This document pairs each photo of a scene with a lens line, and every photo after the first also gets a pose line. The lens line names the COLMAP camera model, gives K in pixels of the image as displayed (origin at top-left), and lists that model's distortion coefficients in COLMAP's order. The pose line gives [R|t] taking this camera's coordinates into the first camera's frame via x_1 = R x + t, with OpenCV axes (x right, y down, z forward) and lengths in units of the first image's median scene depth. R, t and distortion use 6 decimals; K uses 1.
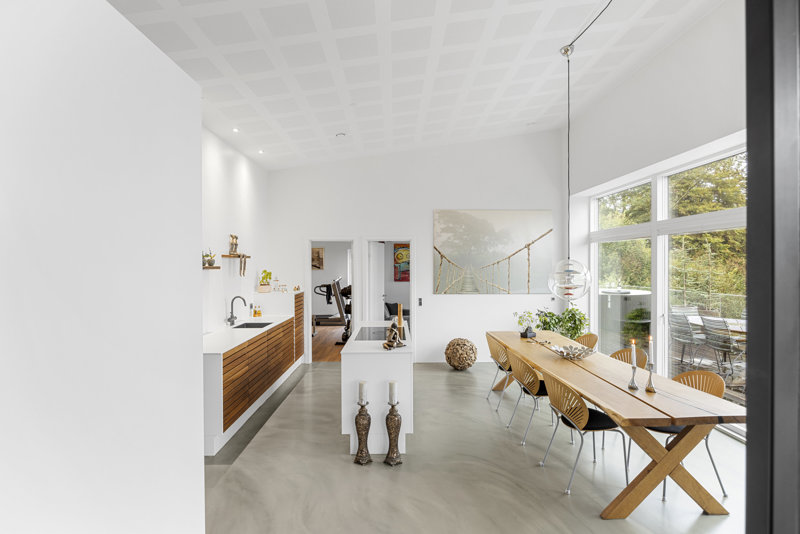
lens RADIAL K [[393.7, 0, 417.0], [0, 393.7, 262.9], [0, 0, 1]] dist [0.001829, 0.000239]
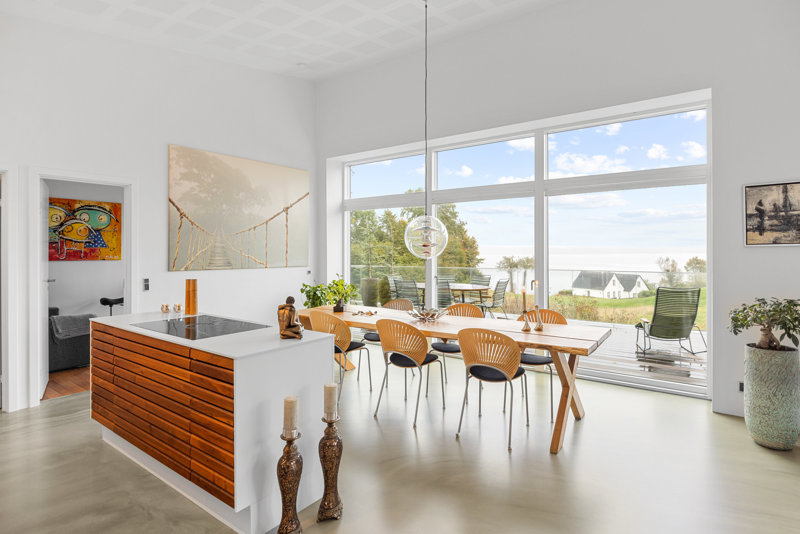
lens RADIAL K [[421.4, 0, 405.9], [0, 421.4, 246.0], [0, 0, 1]] dist [0.008366, -0.001690]
pose [[0.626624, 0.008118, 0.779279, -0.256518], [0.002397, 0.999921, -0.012344, 0.045953], [-0.779318, 0.009602, 0.626555, 0.246202]]
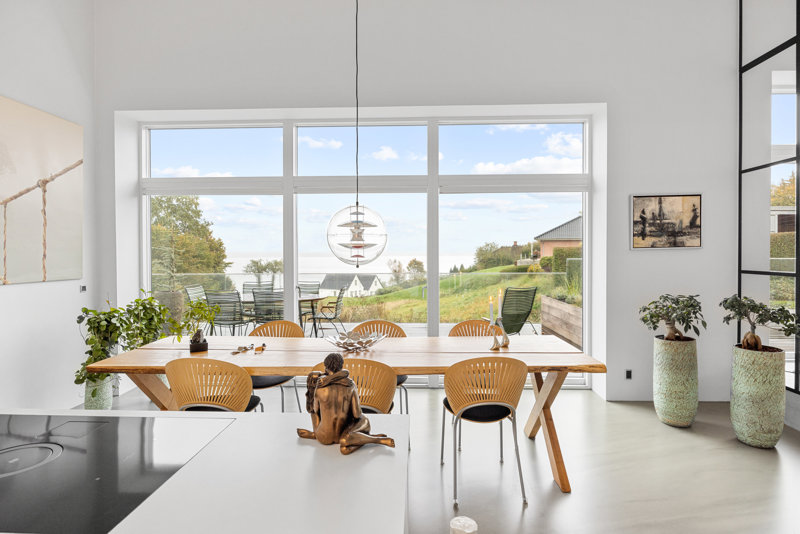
lens RADIAL K [[421.4, 0, 402.5], [0, 421.4, 259.1], [0, 0, 1]] dist [0.008366, -0.001690]
pose [[0.097349, -0.013220, 0.995162, -0.200145], [0.003714, 0.999910, 0.012920, 0.045294], [-0.995243, 0.002439, 0.097390, 0.510316]]
